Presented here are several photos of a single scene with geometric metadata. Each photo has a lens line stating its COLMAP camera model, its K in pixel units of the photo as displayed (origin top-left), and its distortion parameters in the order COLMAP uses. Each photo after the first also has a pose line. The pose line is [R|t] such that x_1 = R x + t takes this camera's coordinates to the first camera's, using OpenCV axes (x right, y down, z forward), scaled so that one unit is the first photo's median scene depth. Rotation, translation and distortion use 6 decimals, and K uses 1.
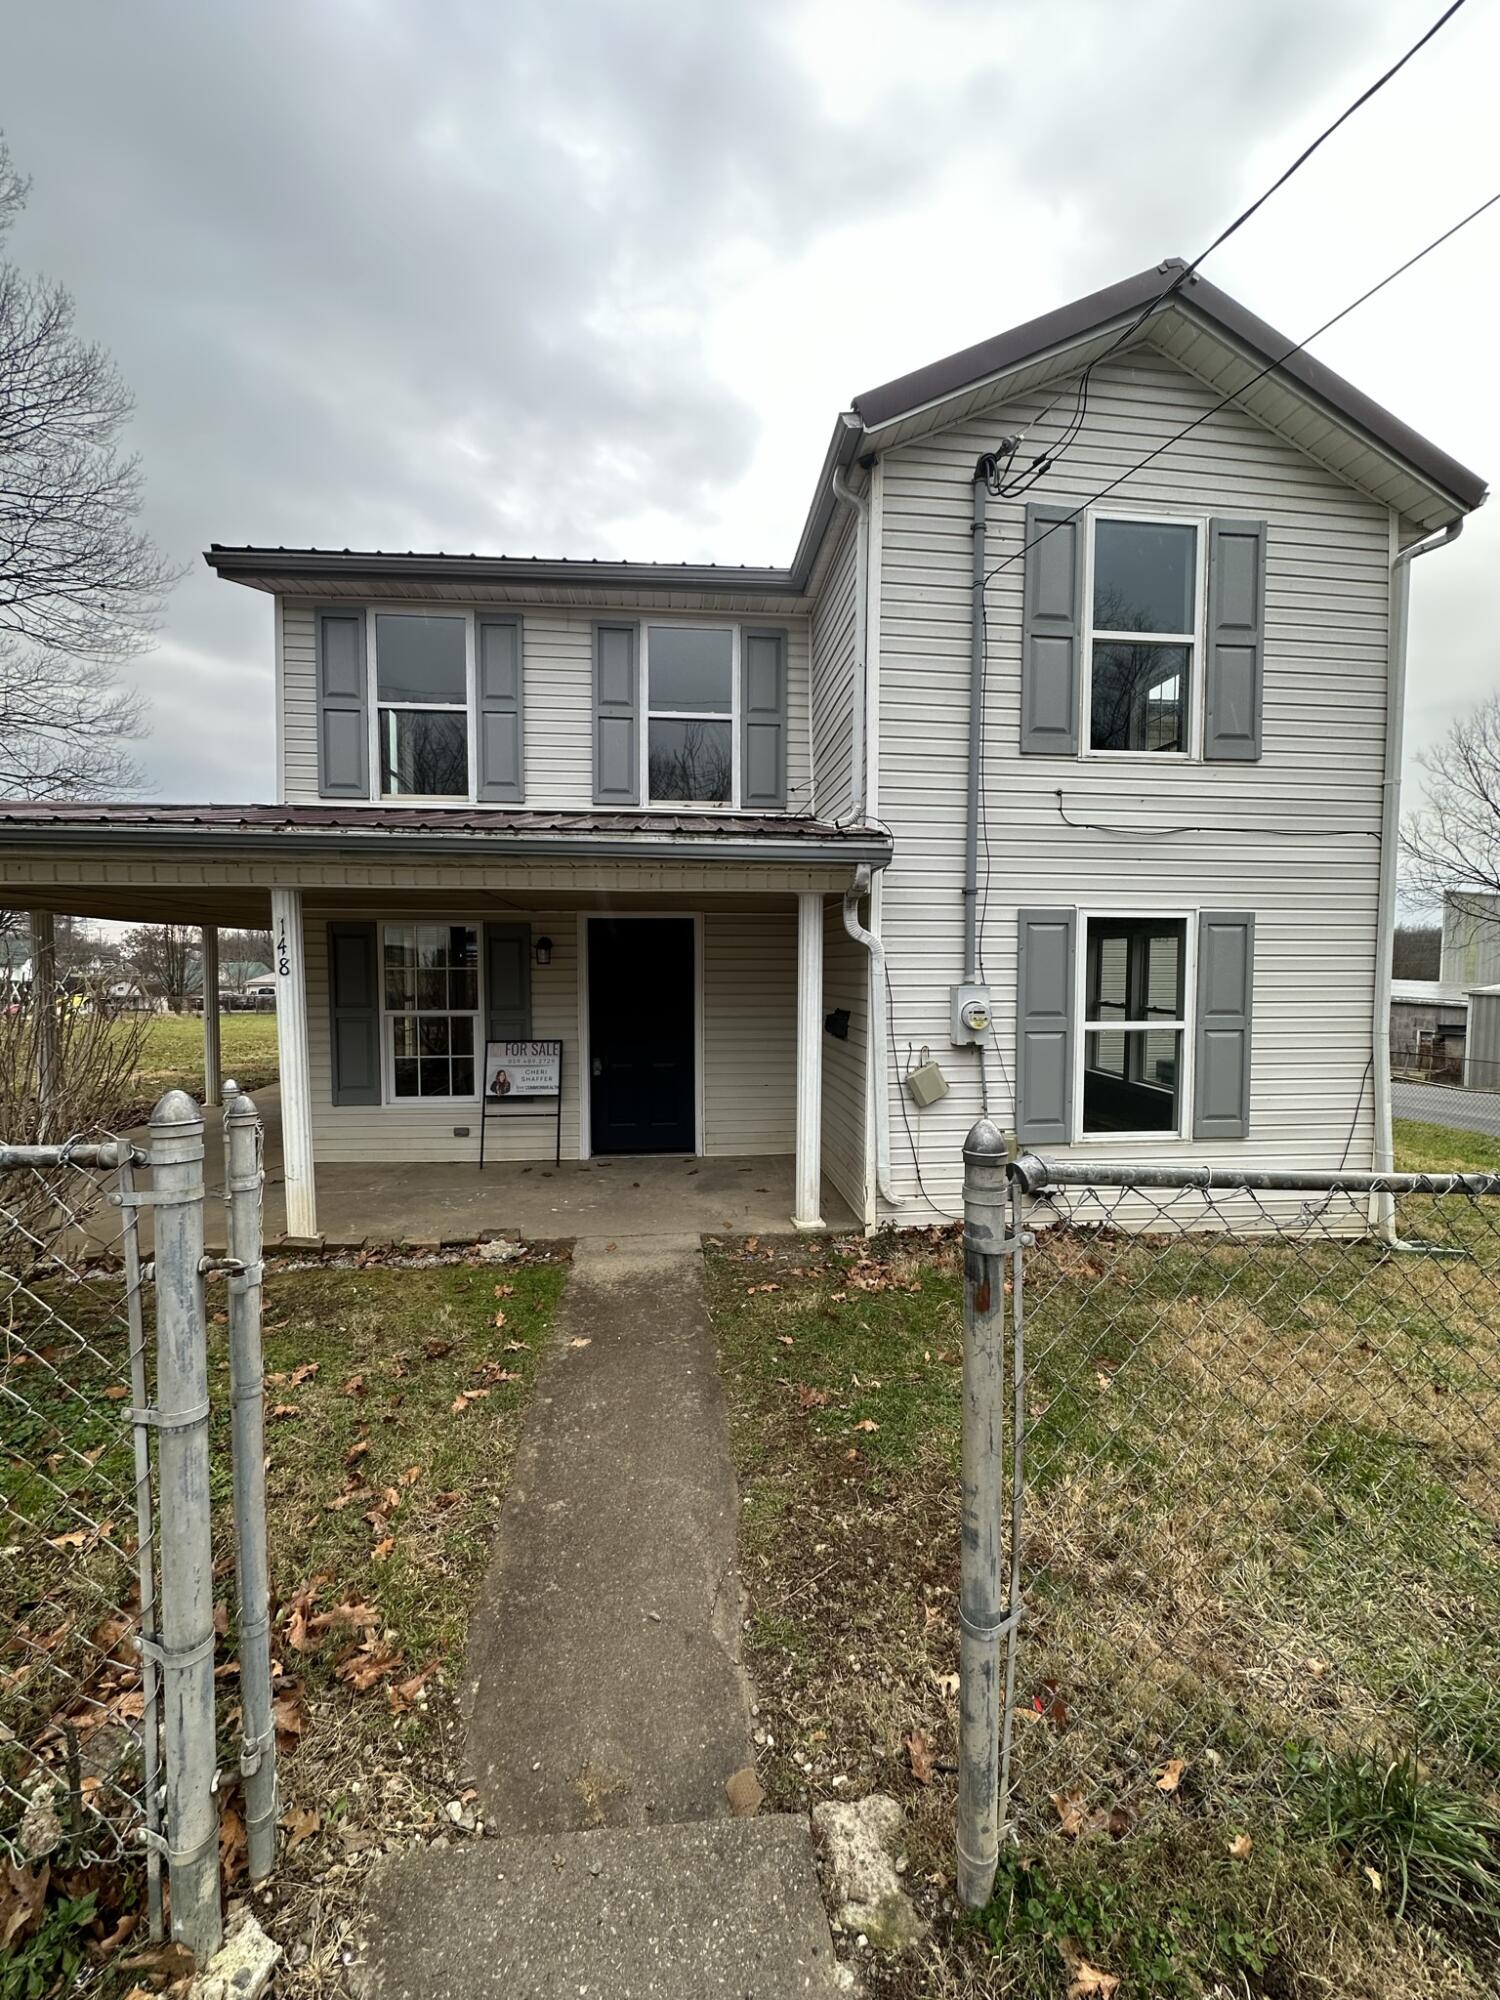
lens RADIAL K [[797.1, 0, 748.4], [0, 797.1, 1001.3], [0, 0, 1]] dist [-0.001753, 0.000636]
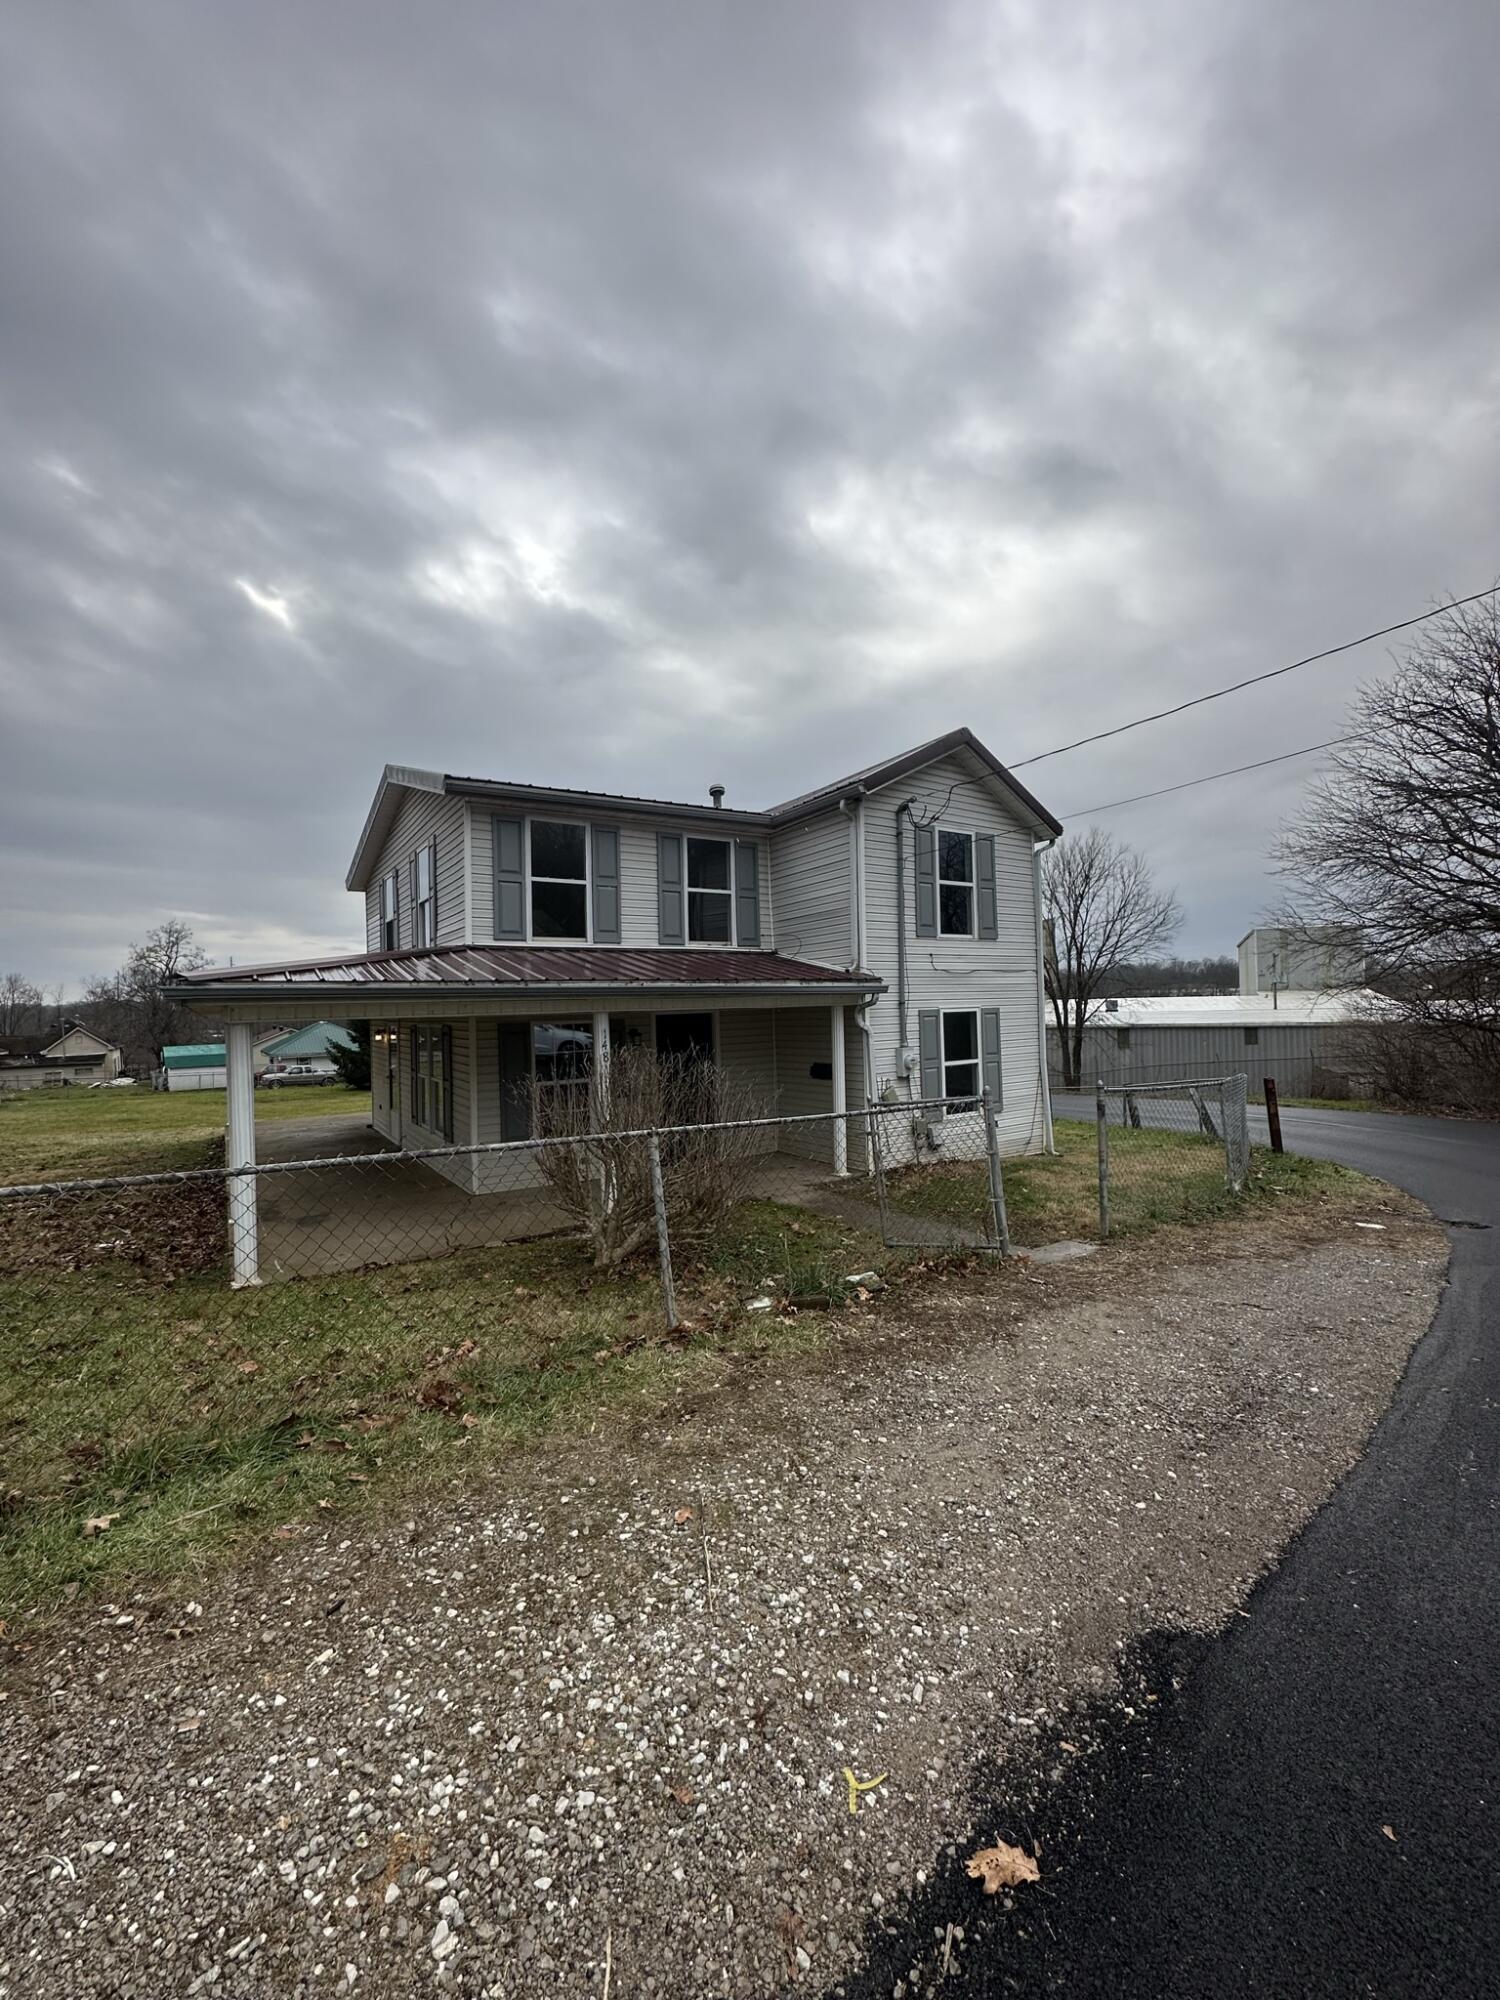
lens RADIAL K [[797.1, 0, 752.7], [0, 797.1, 1001.8], [0, 0, 1]] dist [-0.001753, 0.000636]
pose [[0.886732, -0.022068, 0.461757, -1.001977], [0.052315, 0.997234, -0.052803, -0.048419], [-0.459315, 0.070979, 0.885433, -0.644139]]
